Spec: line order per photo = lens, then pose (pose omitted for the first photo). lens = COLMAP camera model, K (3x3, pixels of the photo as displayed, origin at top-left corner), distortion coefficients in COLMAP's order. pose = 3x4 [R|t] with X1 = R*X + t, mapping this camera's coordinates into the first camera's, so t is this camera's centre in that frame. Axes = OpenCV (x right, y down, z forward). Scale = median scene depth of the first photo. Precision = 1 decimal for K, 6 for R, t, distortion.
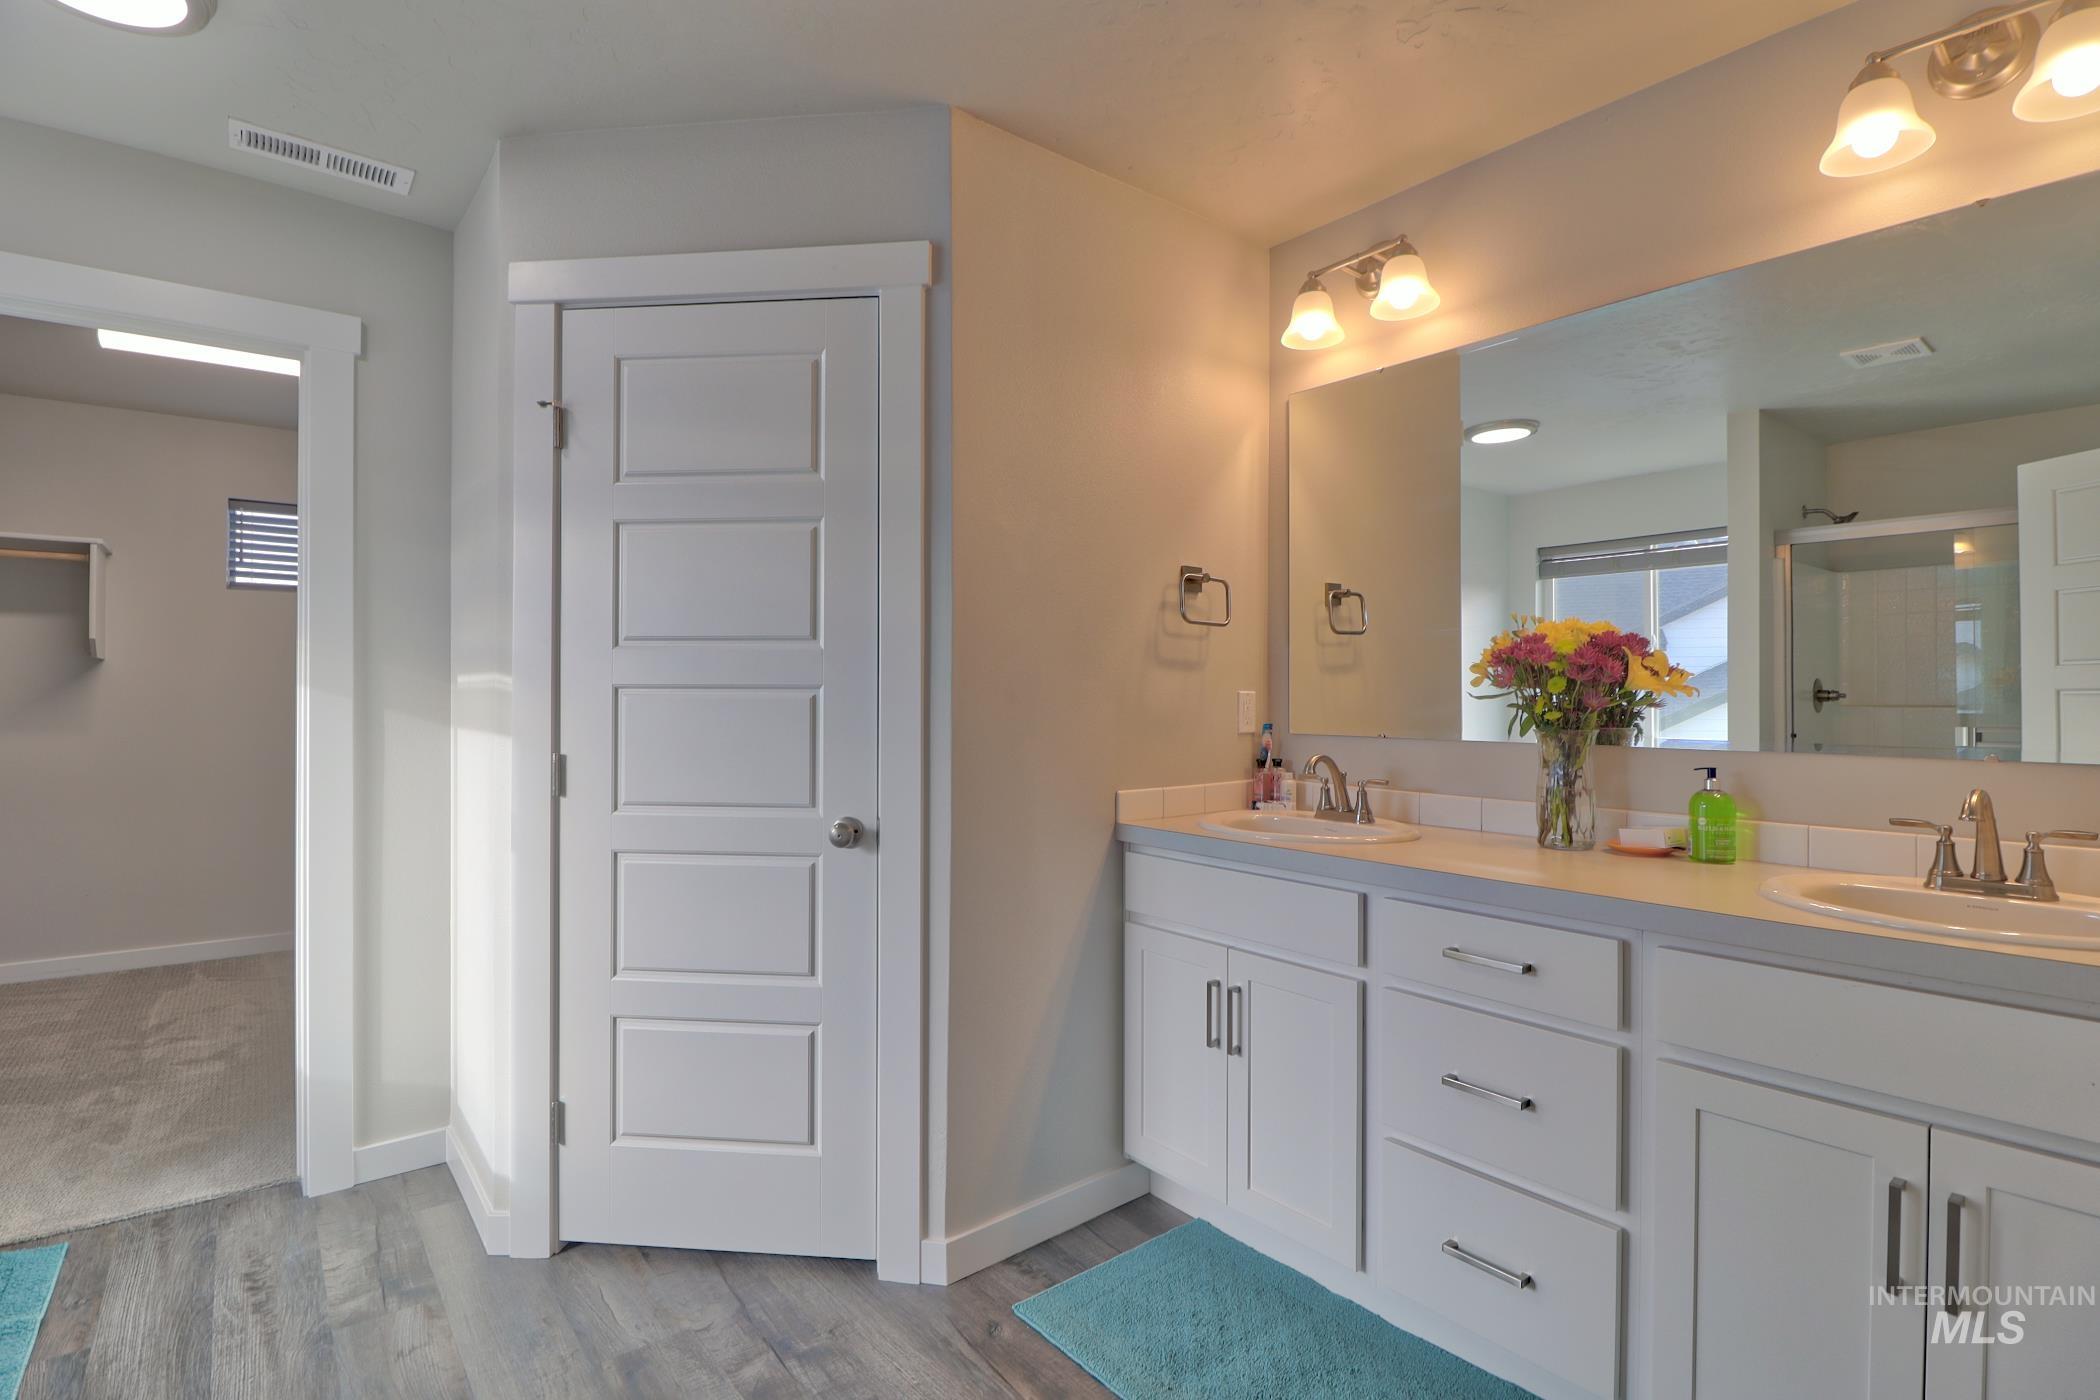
lens RADIAL K [[993.0, 0, 1059.9], [0, 993.0, 694.7], [0, 0, 1]] dist [0.001311, -0.005651]
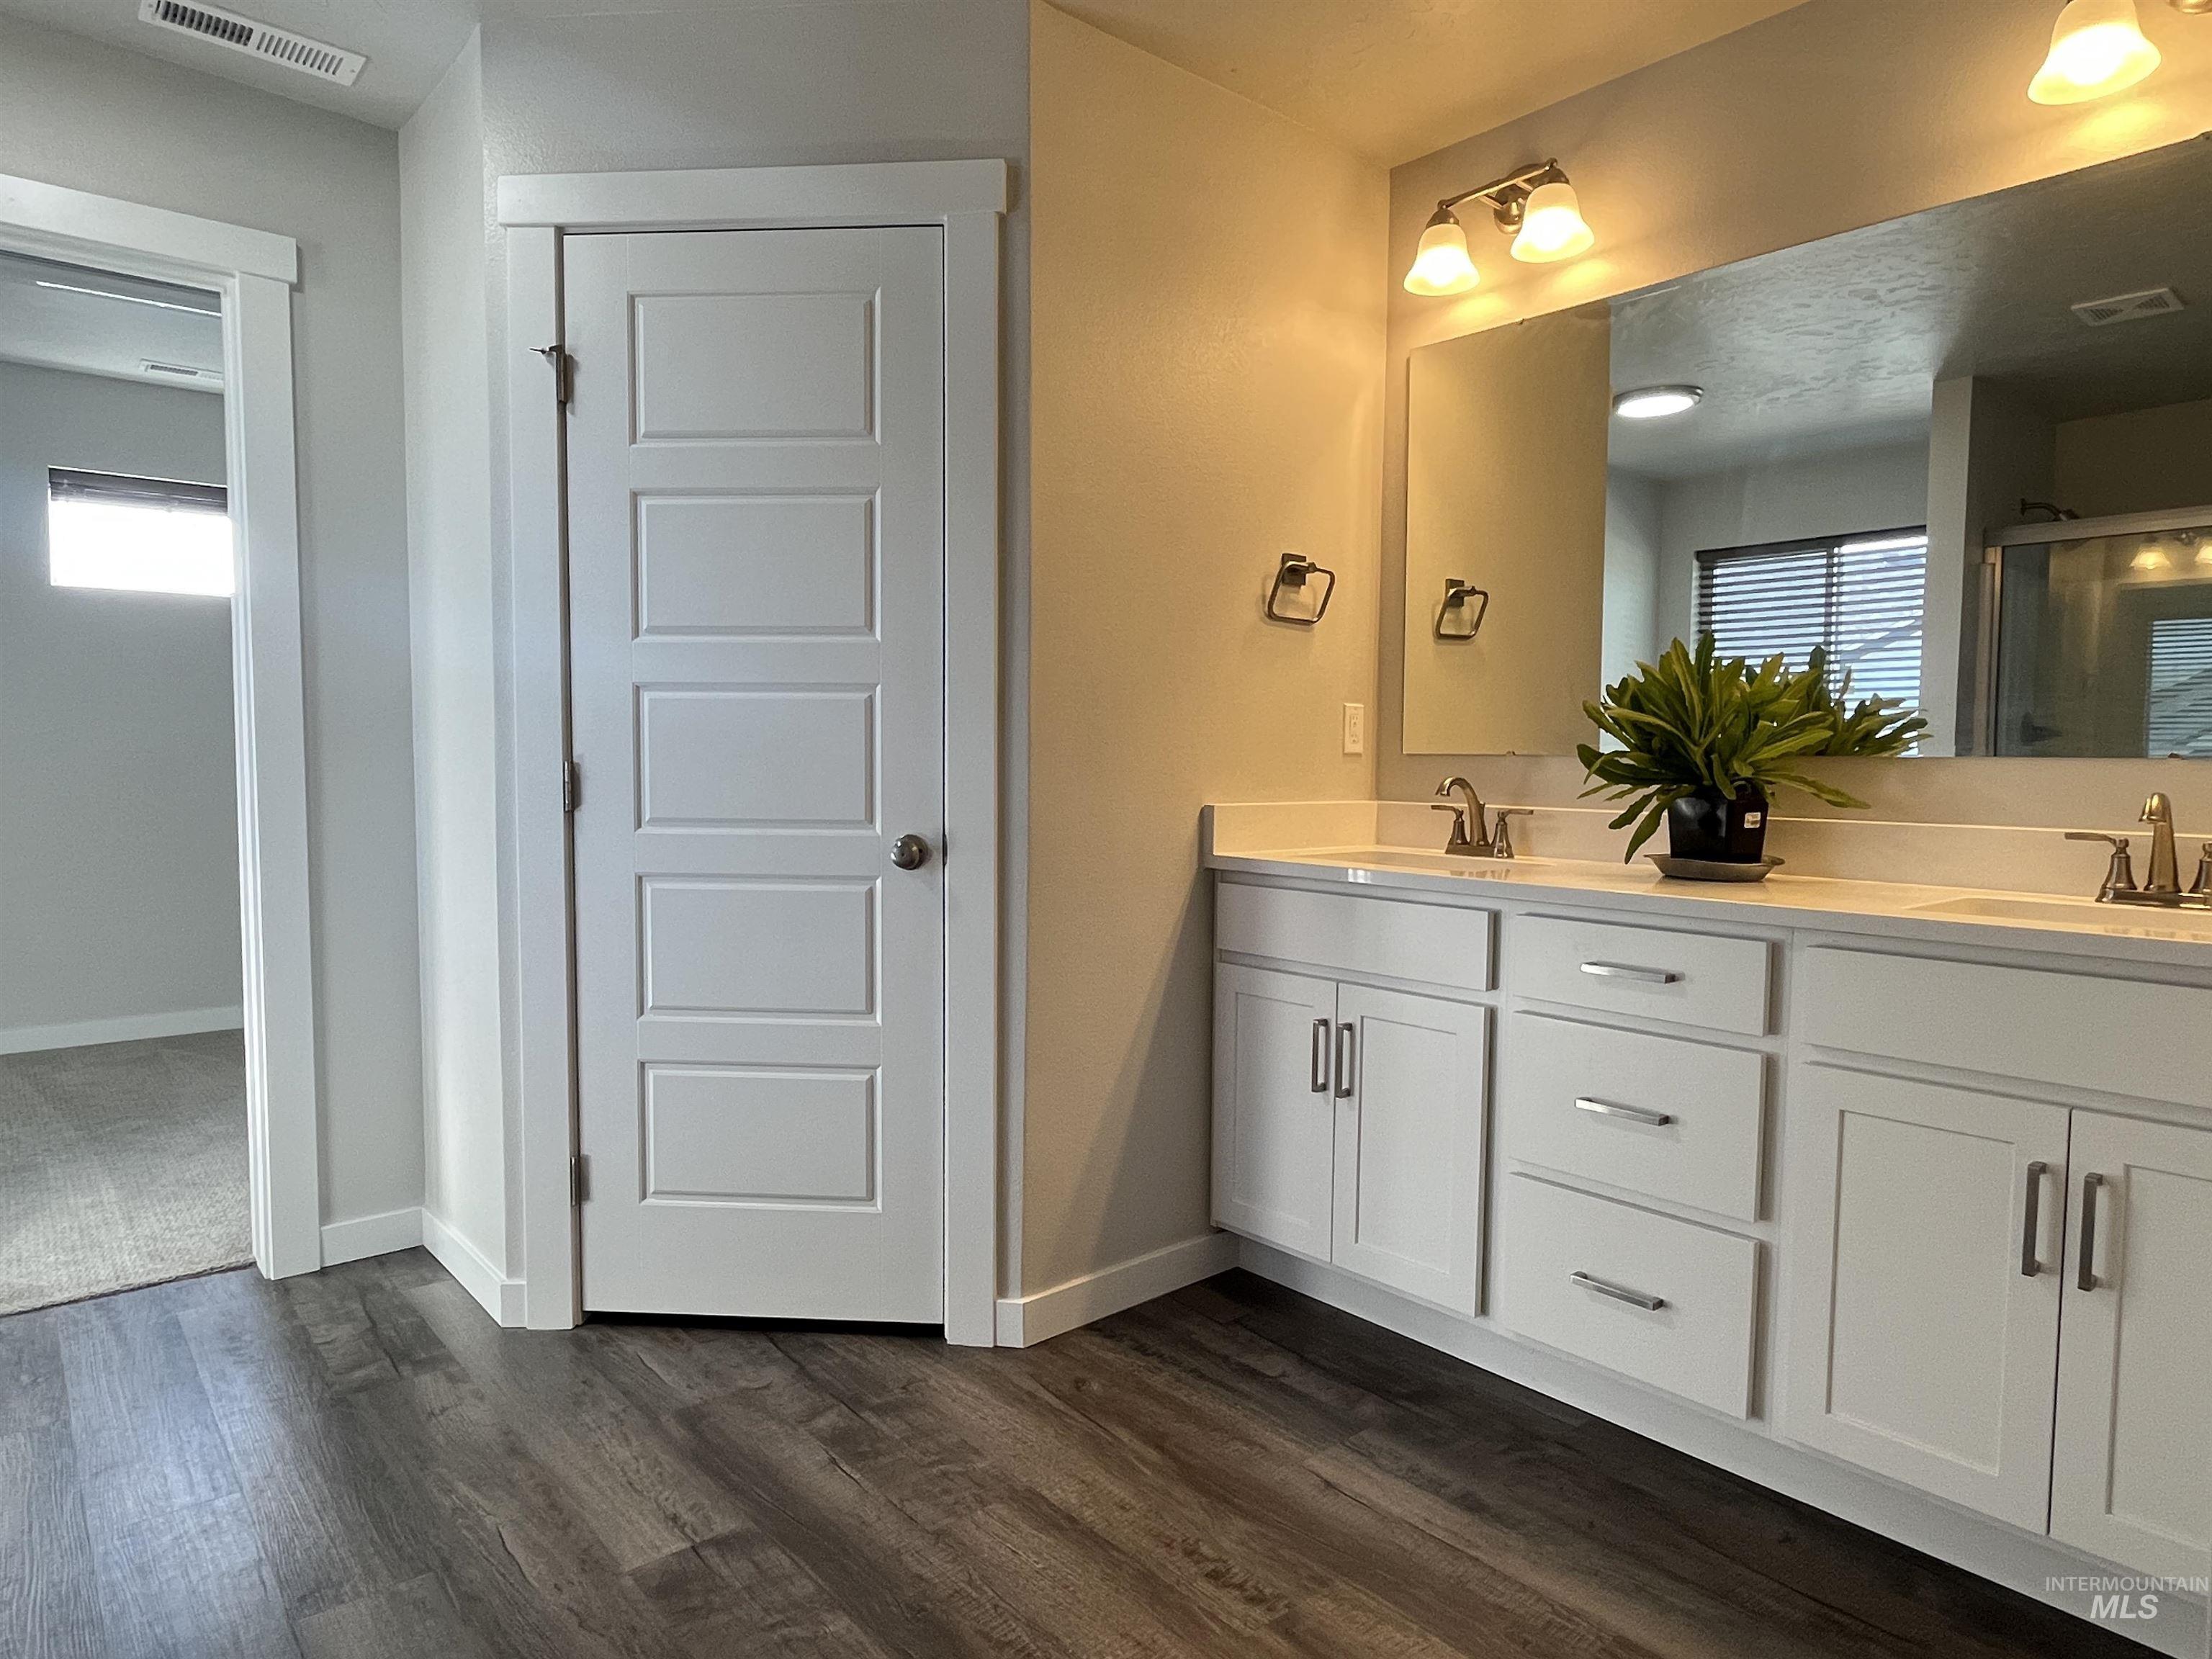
lens RADIAL K [[1296.7, 0, 1099.4], [0, 1296.7, 836.3], [0, 0, 1]] dist [-0.002966, 0.006328]
pose [[0.999698, 0.003912, 0.024279, -0.072988], [-0.005507, 0.997805, 0.065985, 0.047831], [-0.023968, -0.066098, 0.997525, -0.146518]]
